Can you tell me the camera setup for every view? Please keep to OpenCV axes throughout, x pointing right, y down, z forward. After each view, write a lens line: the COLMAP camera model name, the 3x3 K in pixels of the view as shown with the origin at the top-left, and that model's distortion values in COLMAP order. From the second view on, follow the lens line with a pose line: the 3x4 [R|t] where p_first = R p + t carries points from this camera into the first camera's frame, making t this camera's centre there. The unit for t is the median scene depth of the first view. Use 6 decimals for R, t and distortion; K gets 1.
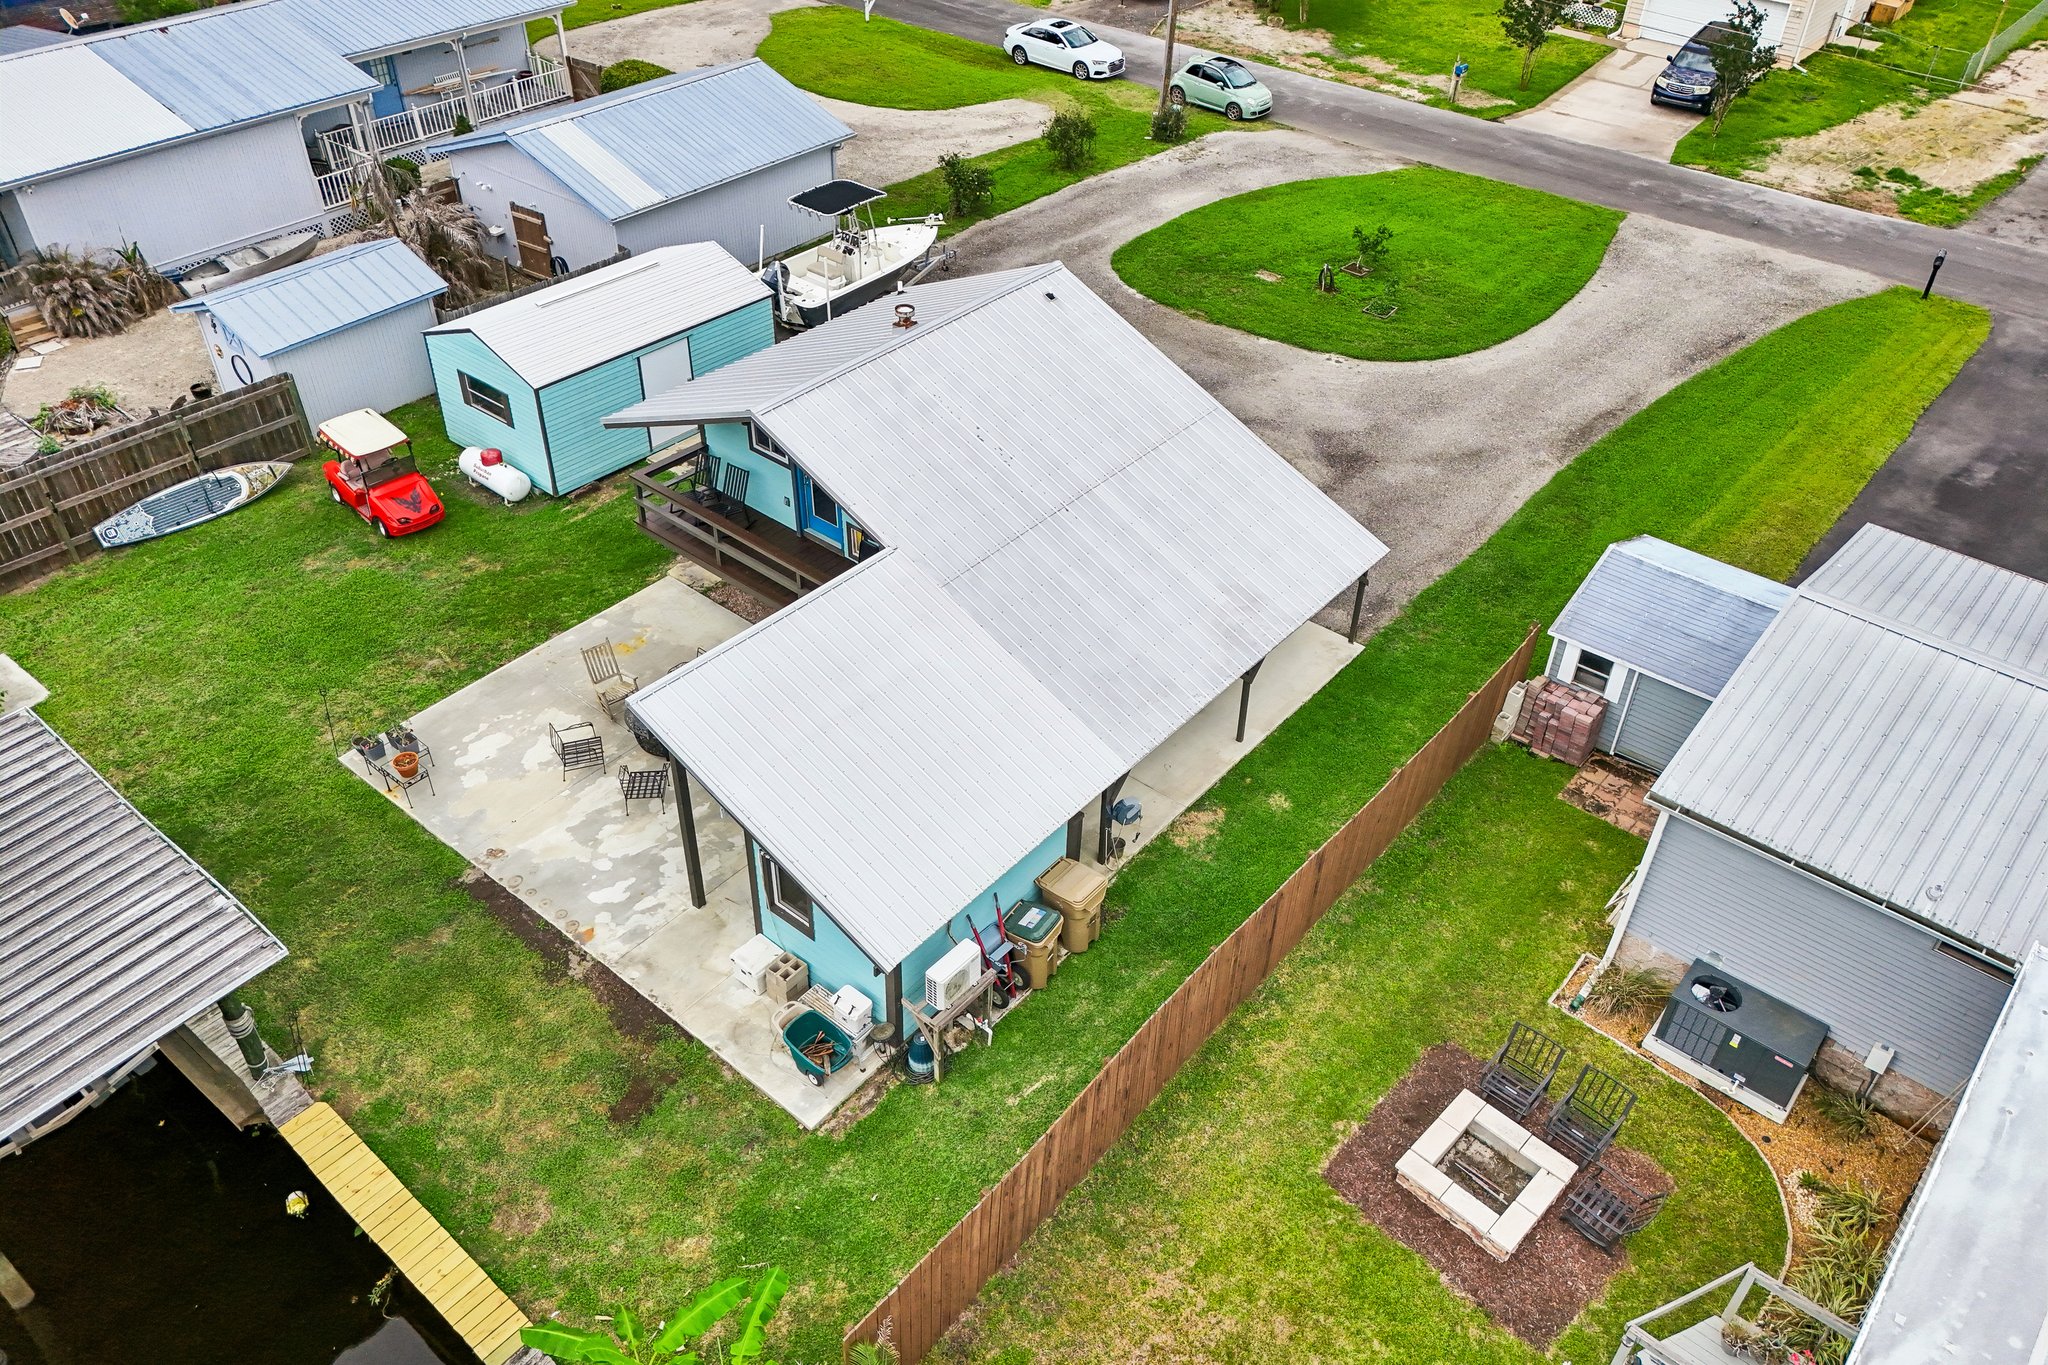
lens RADIAL K [[1506.8, 0, 1029.8], [0, 1506.8, 670.3], [0, 0, 1]] dist [0.066035, -0.056287]
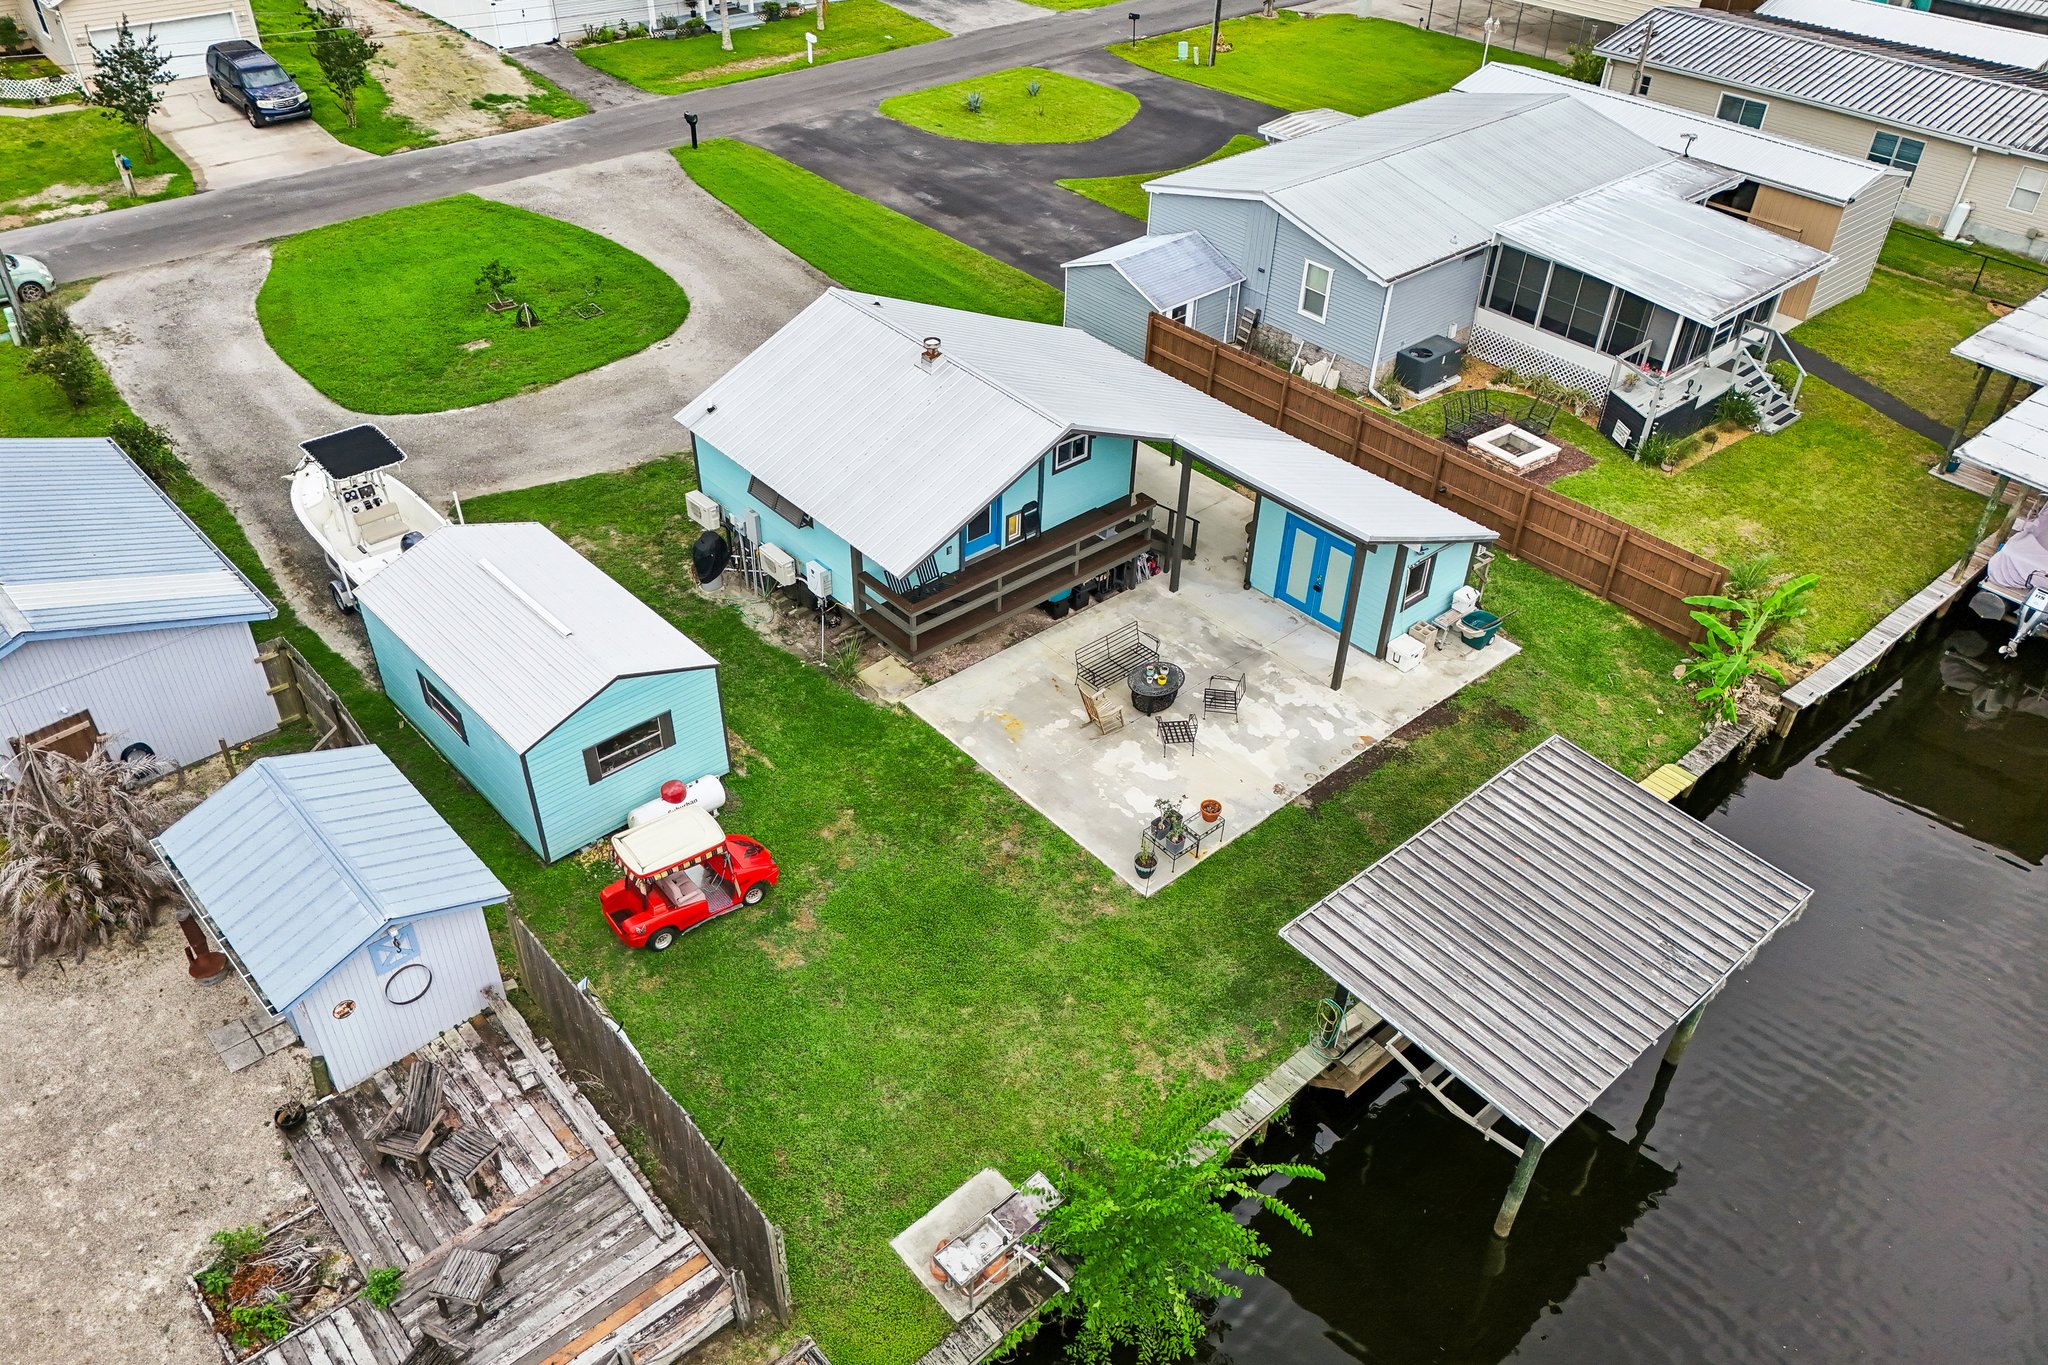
lens RADIAL K [[1506.8, 0, 1018.1], [0, 1506.8, 681.5], [0, 0, 1]] dist [0.066035, -0.056287]
pose [[0.154229, -0.616329, 0.772238, -0.690084], [0.591485, 0.683657, 0.427502, -0.315824], [-0.791428, 0.390834, 0.469990, 0.308547]]
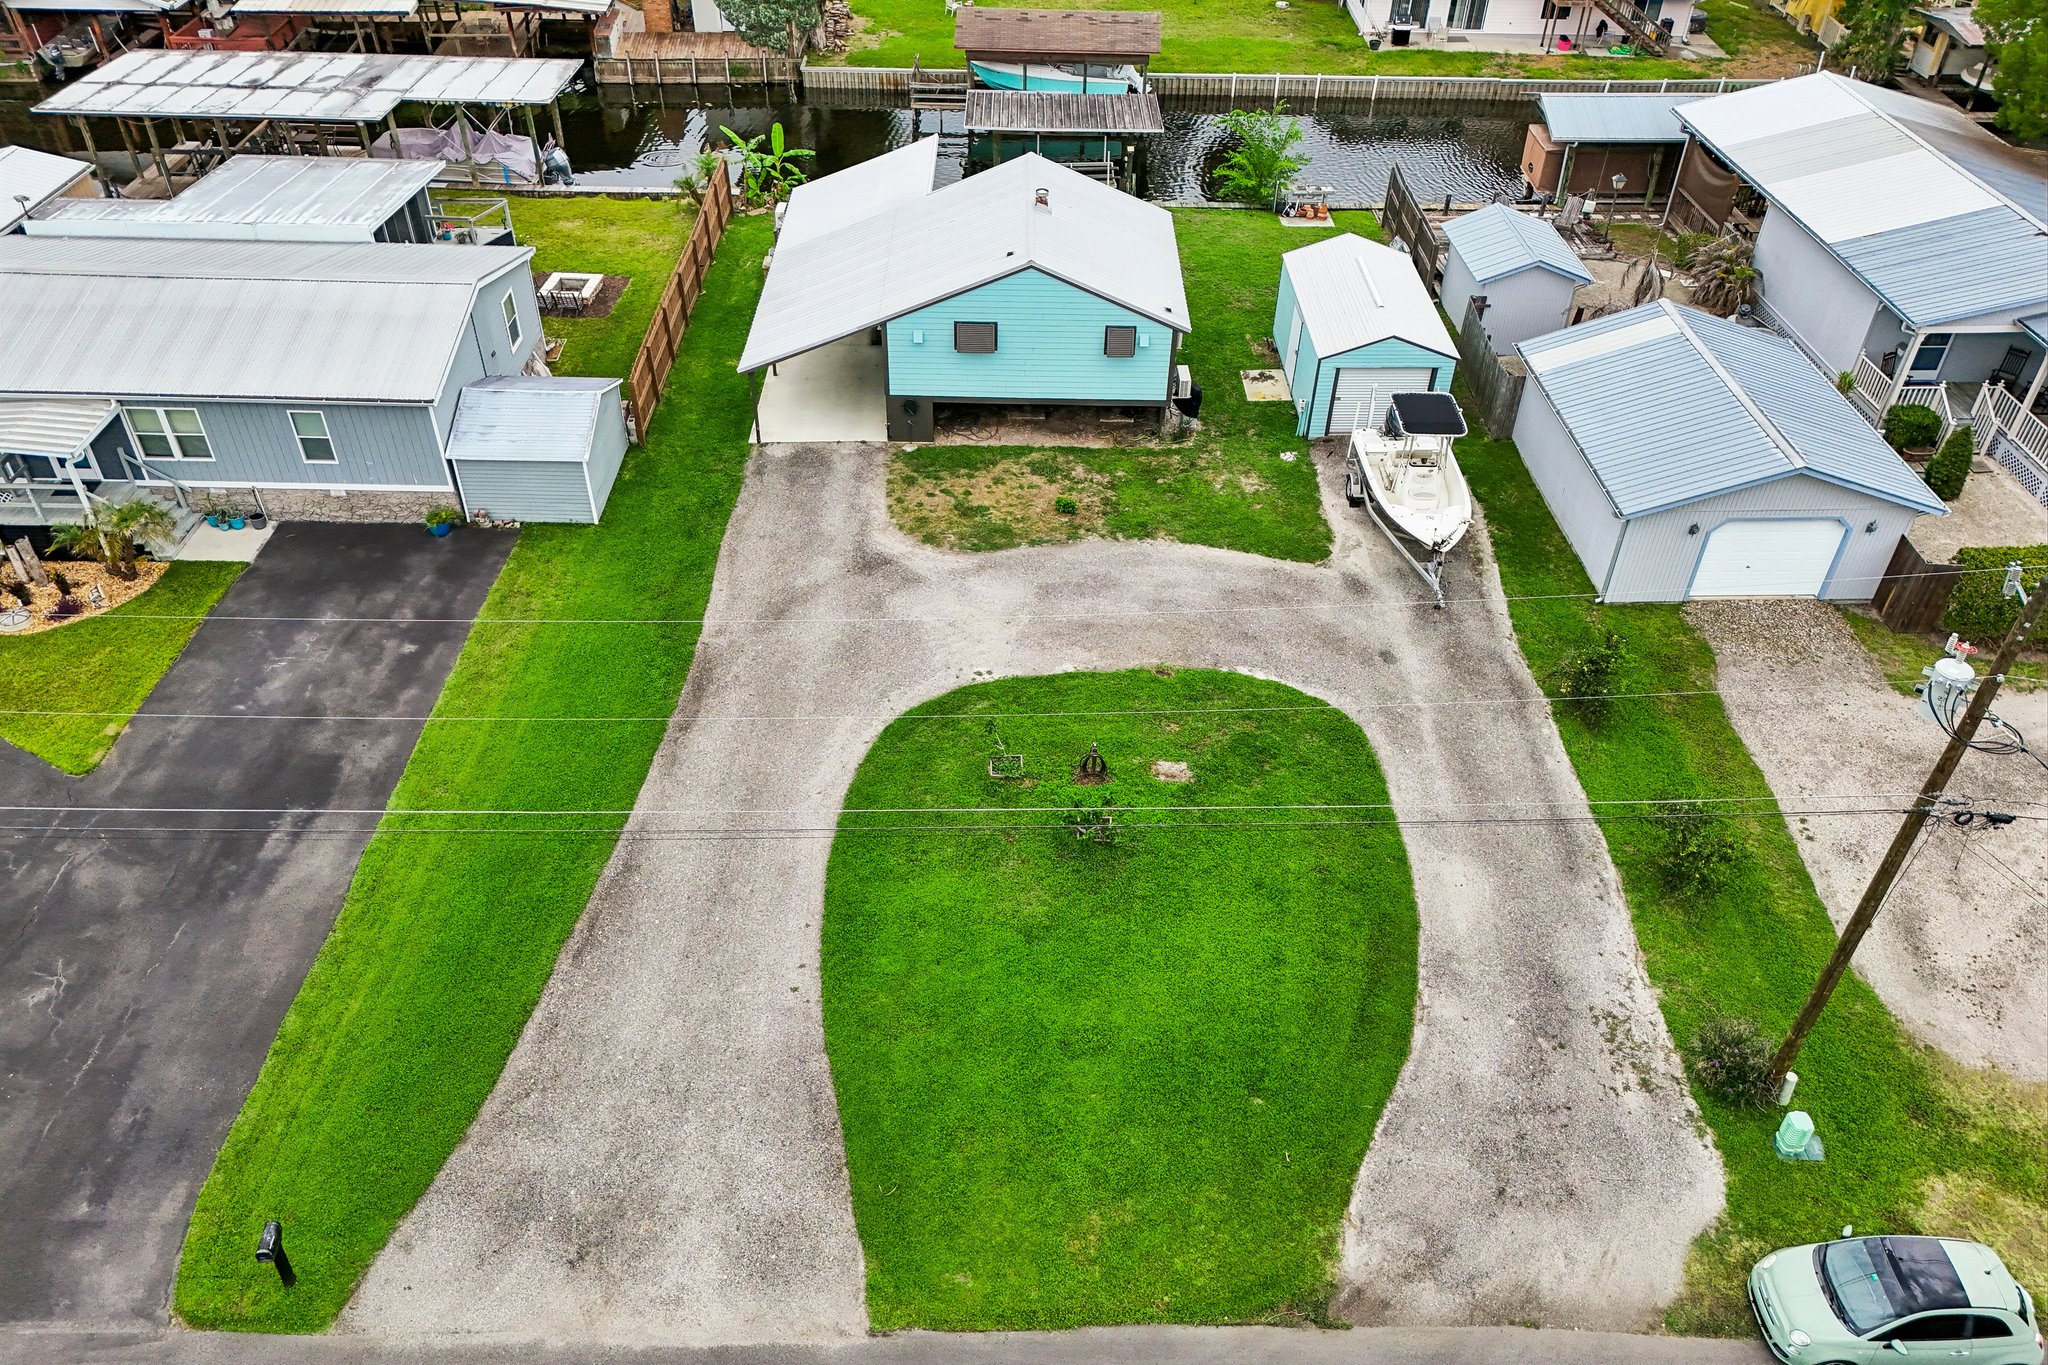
lens RADIAL K [[1506.8, 0, 1034.9], [0, 1506.8, 664.6], [0, 0, 1]] dist [0.066035, -0.056287]
pose [[-0.762947, 0.372893, -0.528075, 0.567090], [-0.425489, 0.325333, 0.844463, -0.852431], [0.486695, 0.868970, -0.089550, 0.952373]]
